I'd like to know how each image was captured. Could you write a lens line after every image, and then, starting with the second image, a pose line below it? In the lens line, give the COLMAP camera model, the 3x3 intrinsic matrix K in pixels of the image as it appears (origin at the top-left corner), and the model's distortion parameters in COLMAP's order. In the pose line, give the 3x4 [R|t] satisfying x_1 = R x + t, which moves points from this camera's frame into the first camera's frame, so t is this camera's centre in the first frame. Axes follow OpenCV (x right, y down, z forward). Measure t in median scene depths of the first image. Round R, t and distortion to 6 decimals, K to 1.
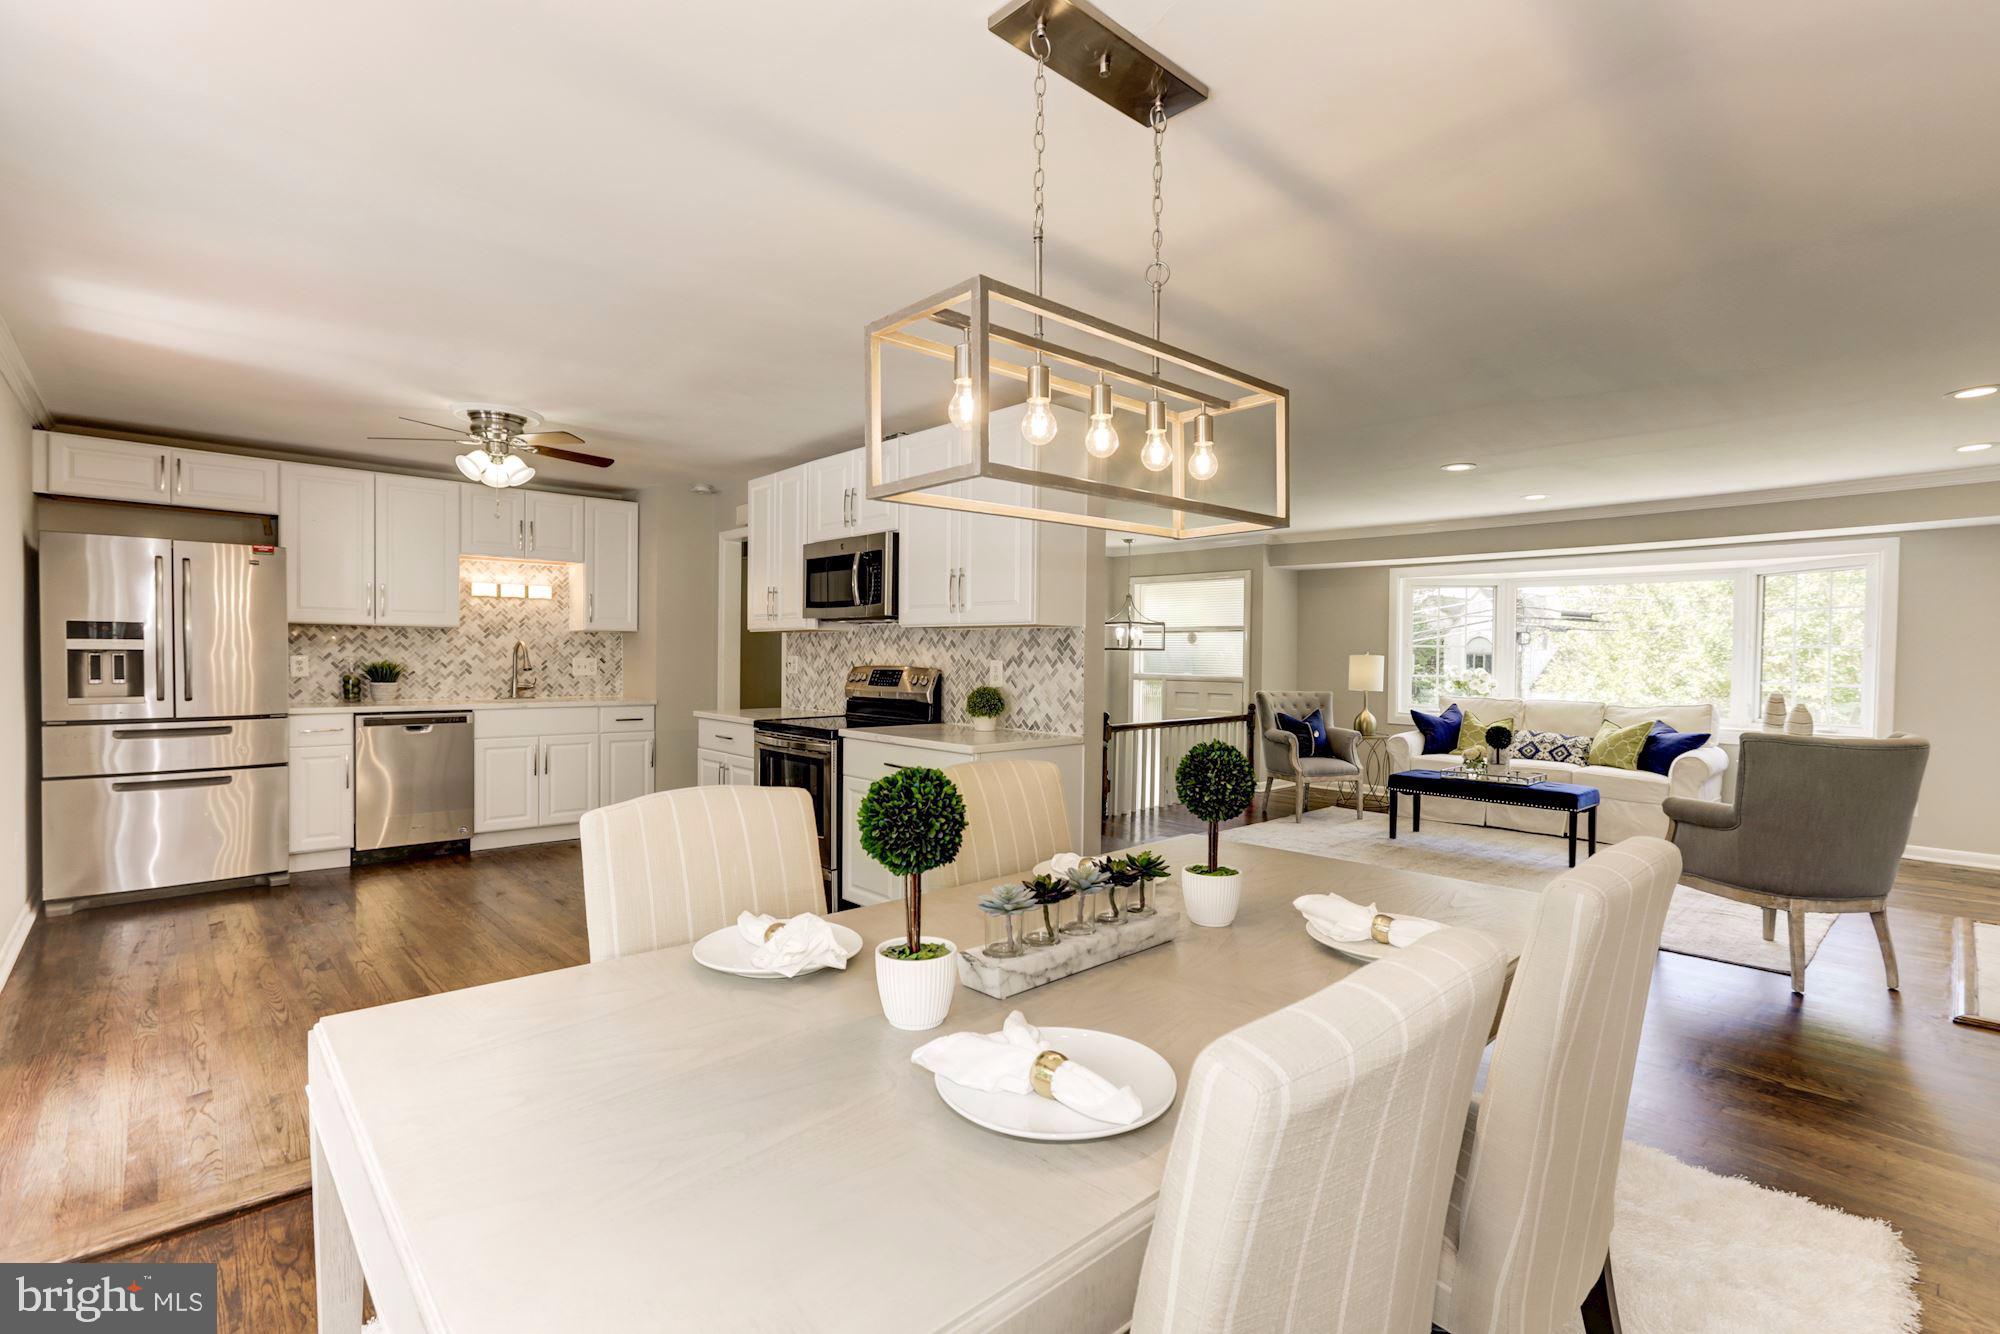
lens RADIAL K [[908.5, 0, 995.1], [0, 908.5, 671.3], [0, 0, 1]] dist [-0.038544, 0.016603]
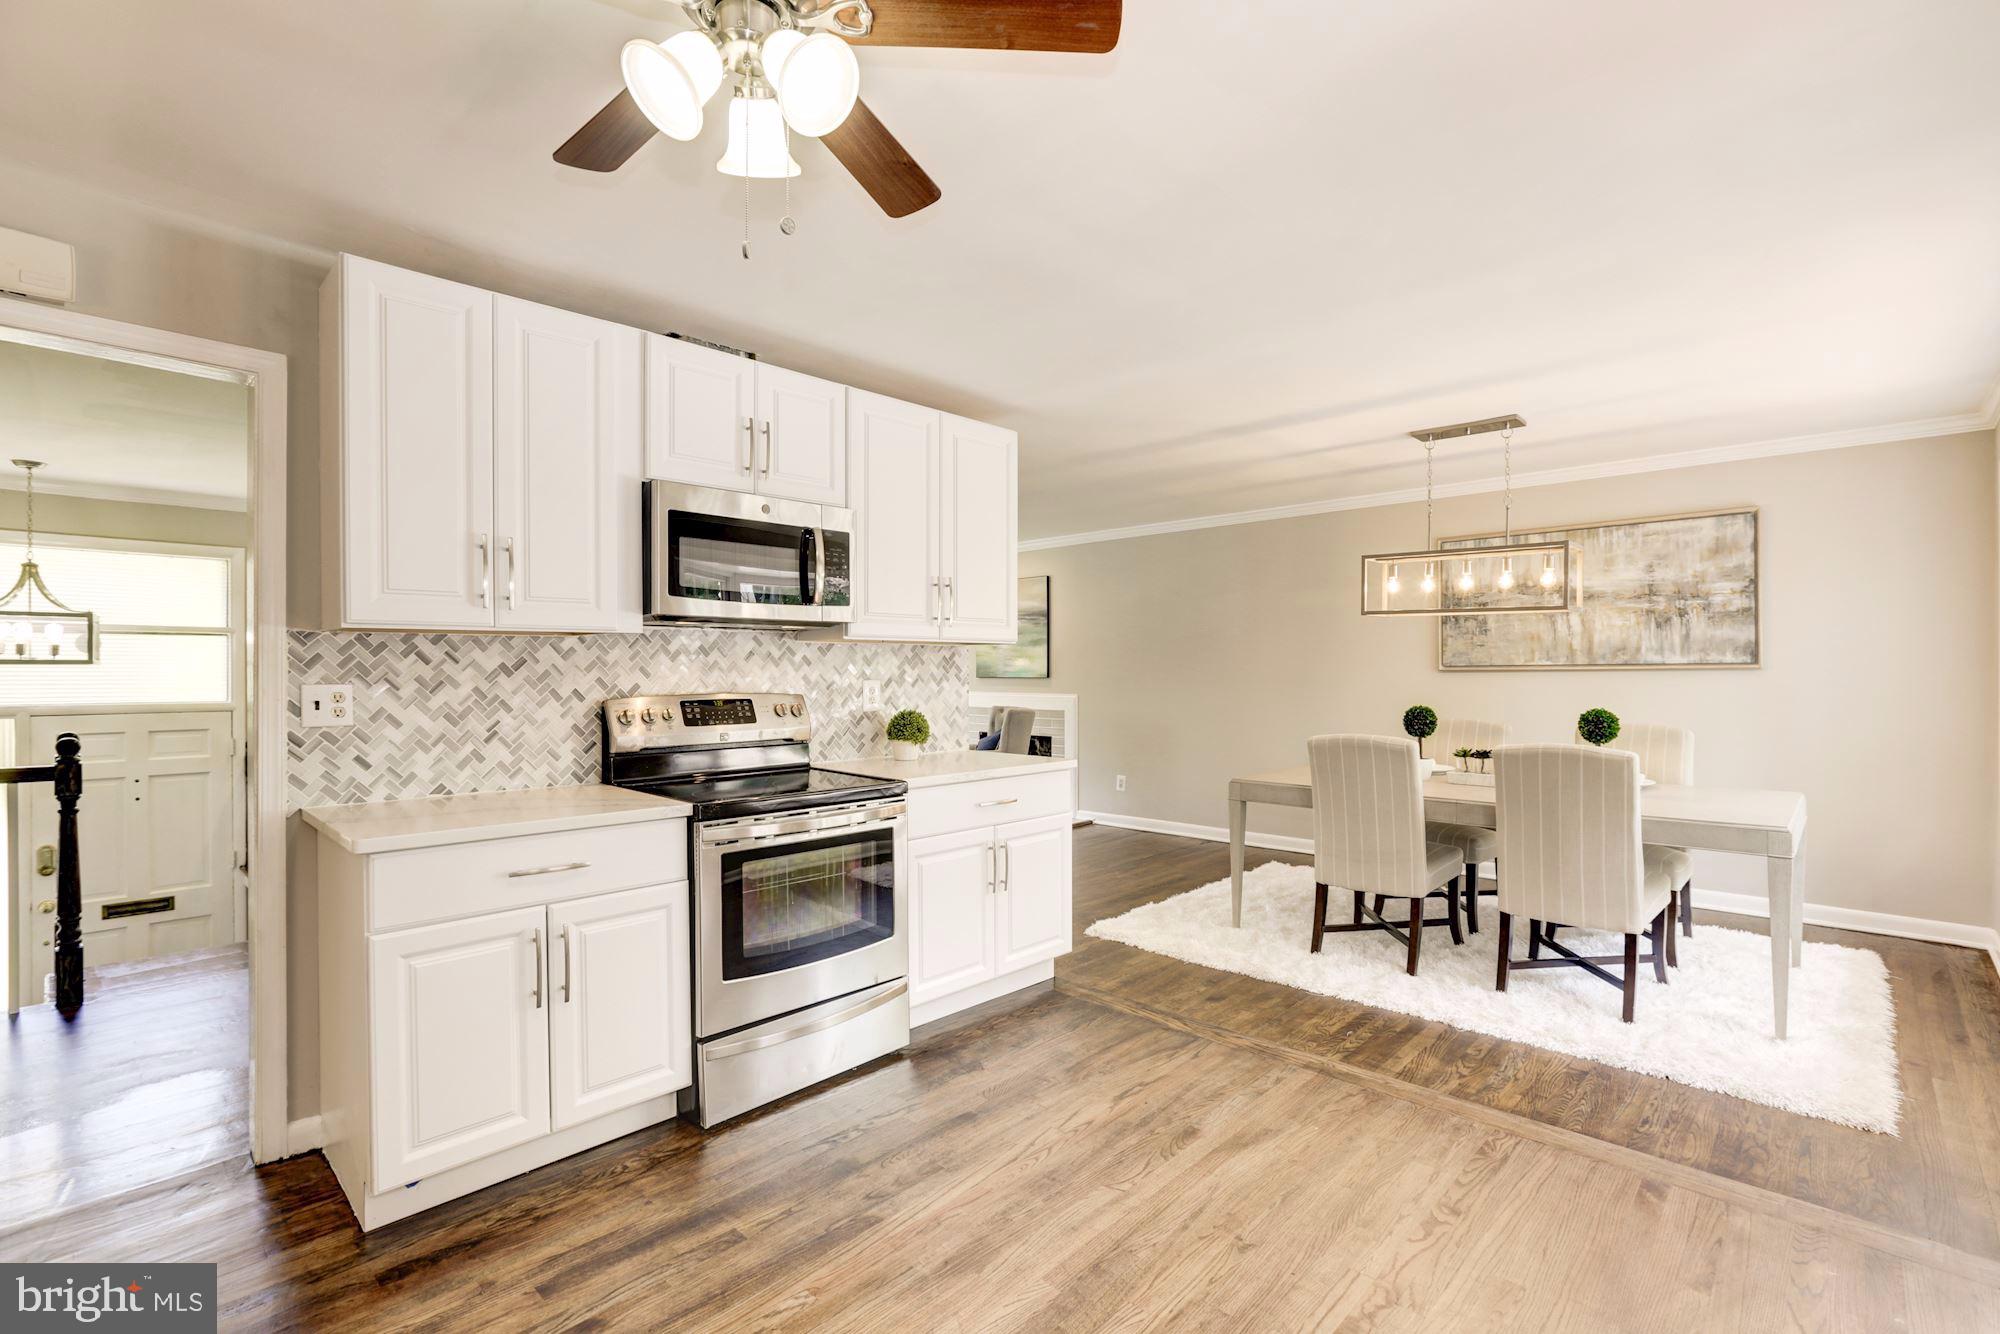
lens RADIAL K [[908.5, 0, 996.0], [0, 908.5, 674.4], [0, 0, 1]] dist [-0.038544, 0.016603]
pose [[-0.055943, -0.014505, 0.998329, -0.737628], [0.020610, 0.999665, 0.015679, -0.024525], [-0.998221, 0.021453, -0.055625, 0.792074]]
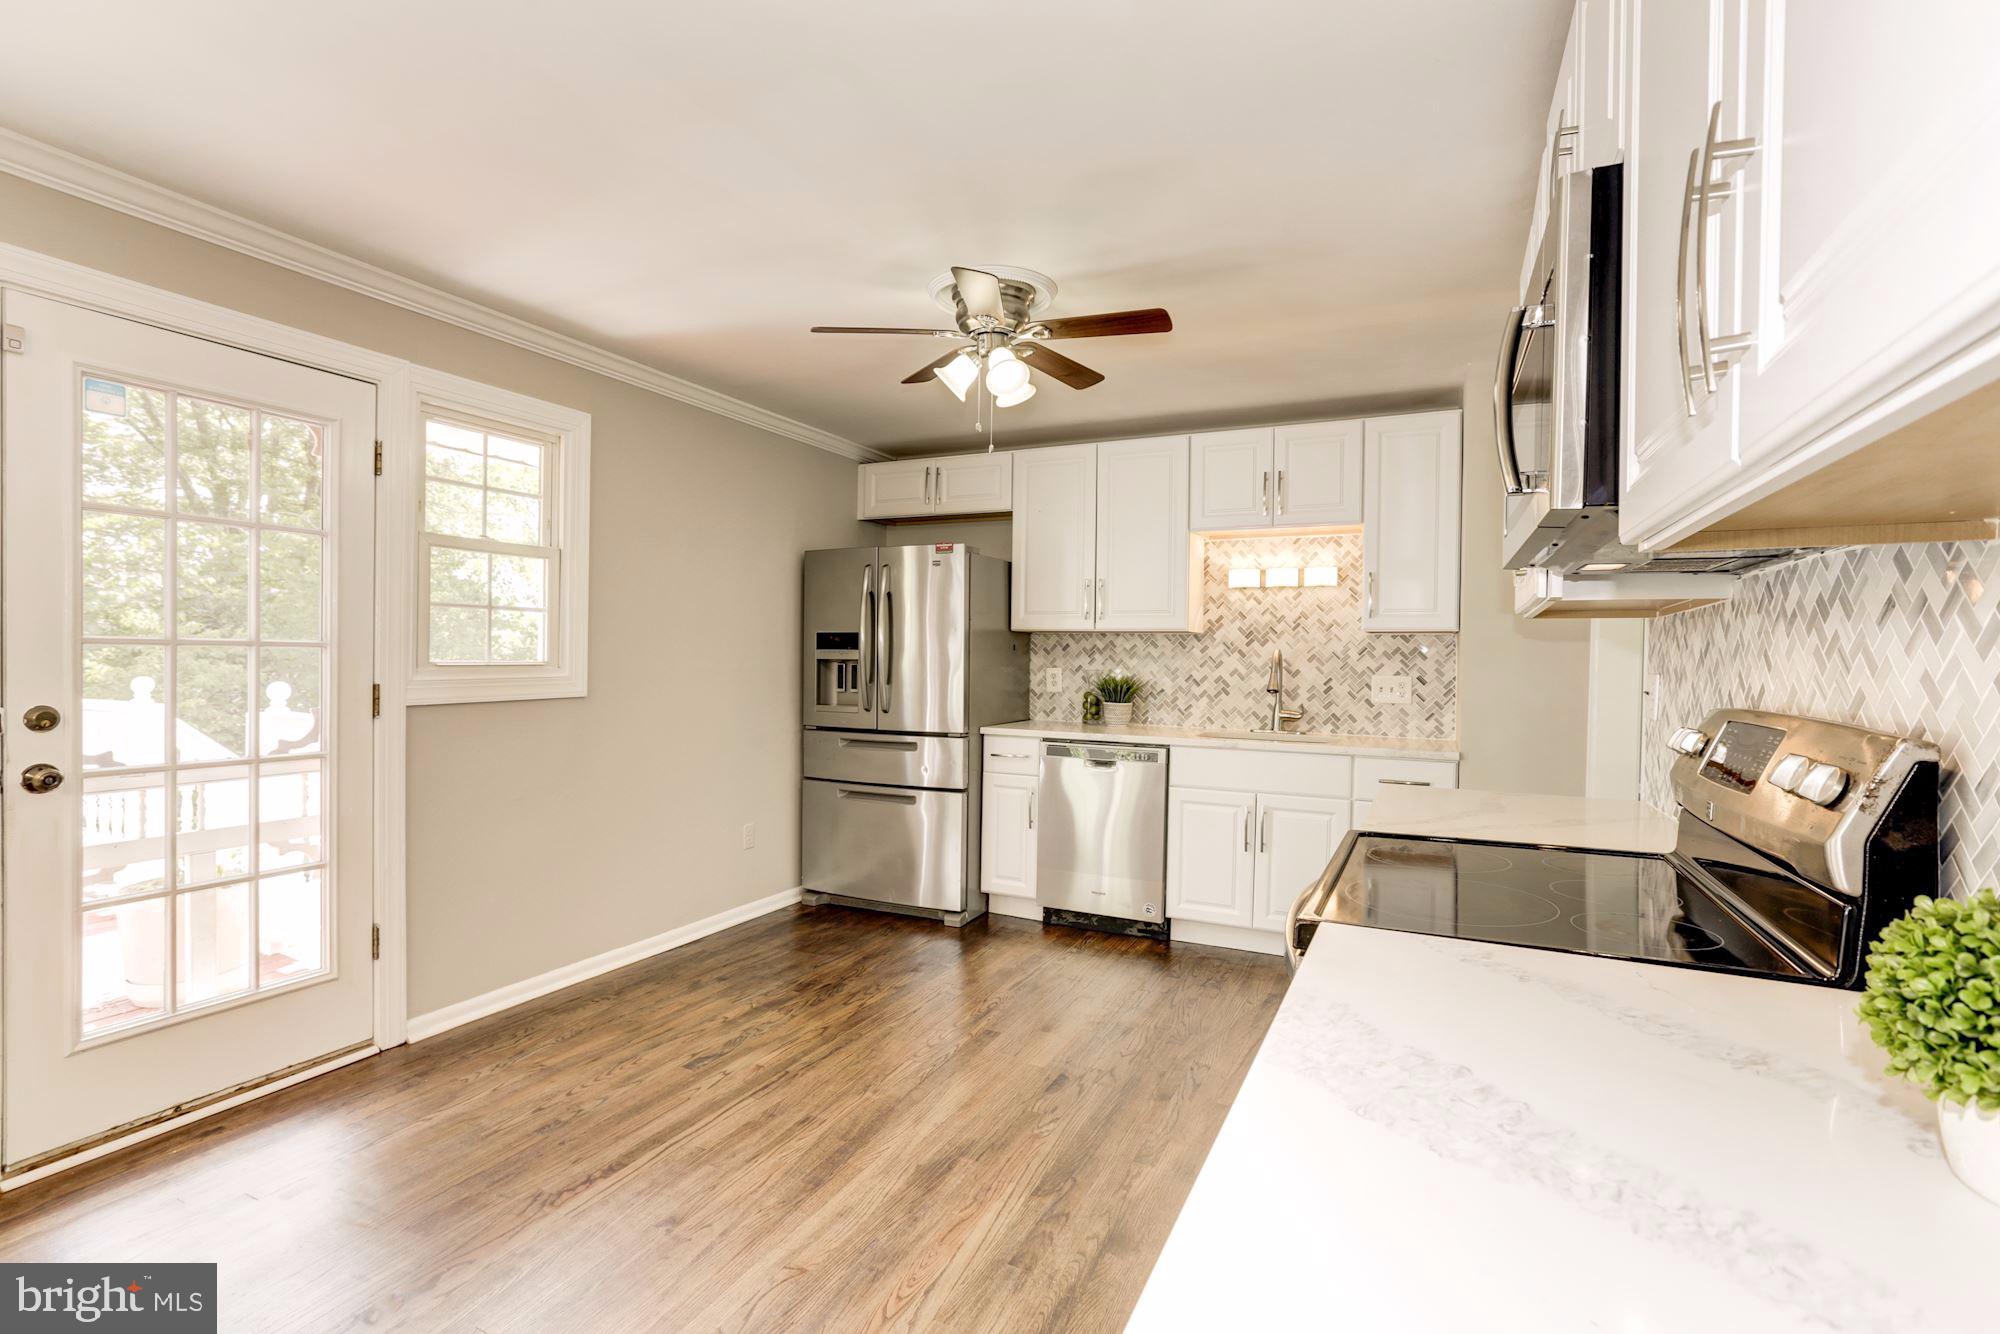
lens RADIAL K [[908.5, 0, 997.9], [0, 908.5, 674.5], [0, 0, 1]] dist [-0.038544, 0.016603]
pose [[0.358277, 0.009422, -0.933568, 0.047405], [-0.028867, 0.999583, -0.000990, -0.009061], [0.933169, 0.027304, 0.358399, 0.657287]]
